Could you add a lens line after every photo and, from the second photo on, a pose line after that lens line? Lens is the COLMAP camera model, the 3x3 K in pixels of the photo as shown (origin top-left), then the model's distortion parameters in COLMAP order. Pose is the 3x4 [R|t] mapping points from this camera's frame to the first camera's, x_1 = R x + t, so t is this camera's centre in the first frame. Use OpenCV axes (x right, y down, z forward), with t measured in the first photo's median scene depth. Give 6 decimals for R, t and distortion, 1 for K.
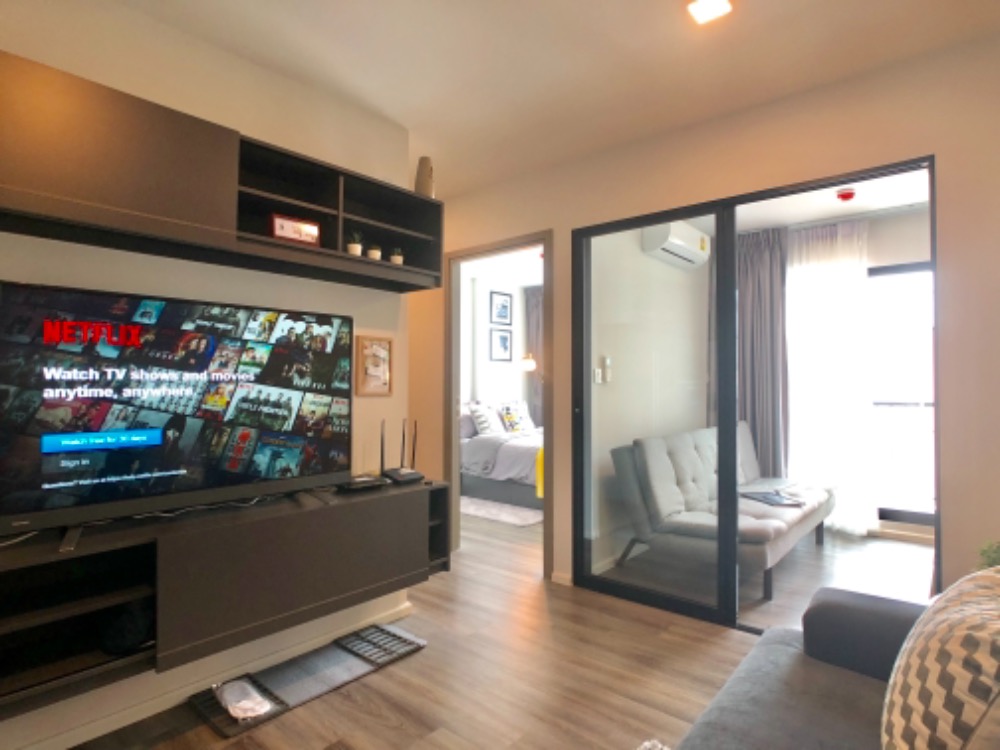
lens RADIAL K [[555.6, 0, 502.7], [0, 555.6, 369.7], [0, 0, 1]] dist [-0.037232, 0.009405]
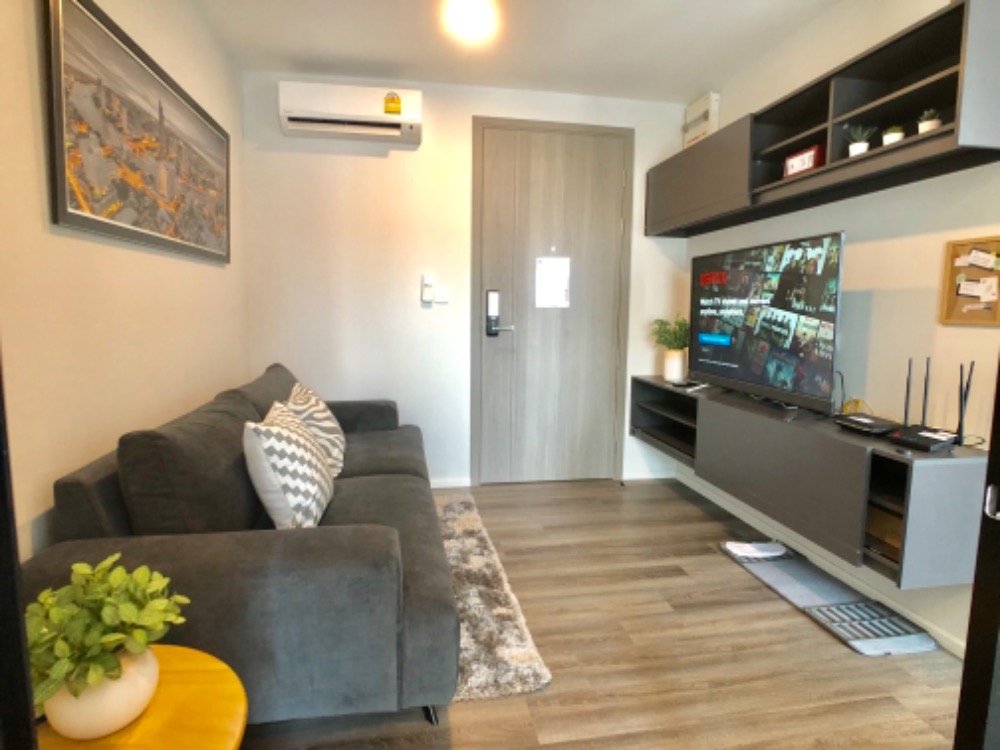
lens RADIAL K [[555.6, 0, 499.3], [0, 555.6, 367.7], [0, 0, 1]] dist [-0.037232, 0.009405]
pose [[-0.642262, 0.071008, -0.763189, 0.835941], [0.006566, 0.996173, 0.087159, 0.046622], [0.766457, 0.050968, -0.640270, 1.248574]]
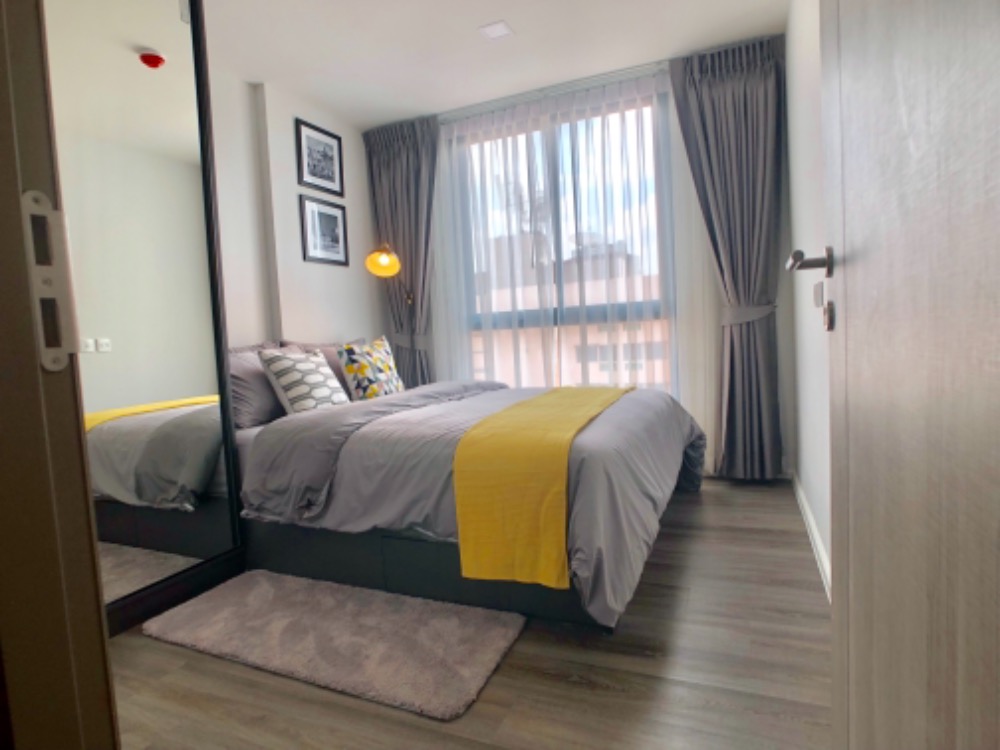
lens RADIAL K [[555.6, 0, 502.1], [0, 555.6, 374.0], [0, 0, 1]] dist [-0.037232, 0.009405]
pose [[0.953666, -0.077012, 0.290845, -0.018425], [0.054069, 0.994816, 0.086126, 0.168215], [-0.295970, -0.066409, 0.952886, 1.565259]]
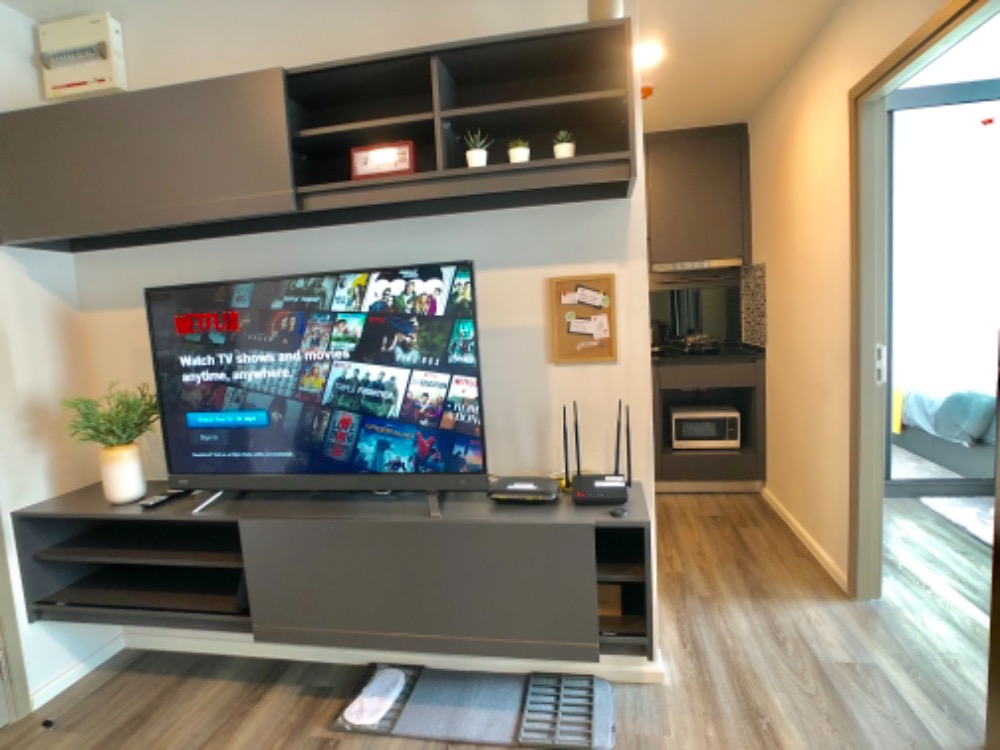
lens RADIAL K [[555.6, 0, 493.3], [0, 555.6, 371.2], [0, 0, 1]] dist [-0.037232, 0.009405]
pose [[0.504651, 0.054534, -0.861599, 0.378609], [0.081287, 0.990568, 0.110308, -0.034688], [0.859488, -0.125704, 0.495458, 0.714827]]
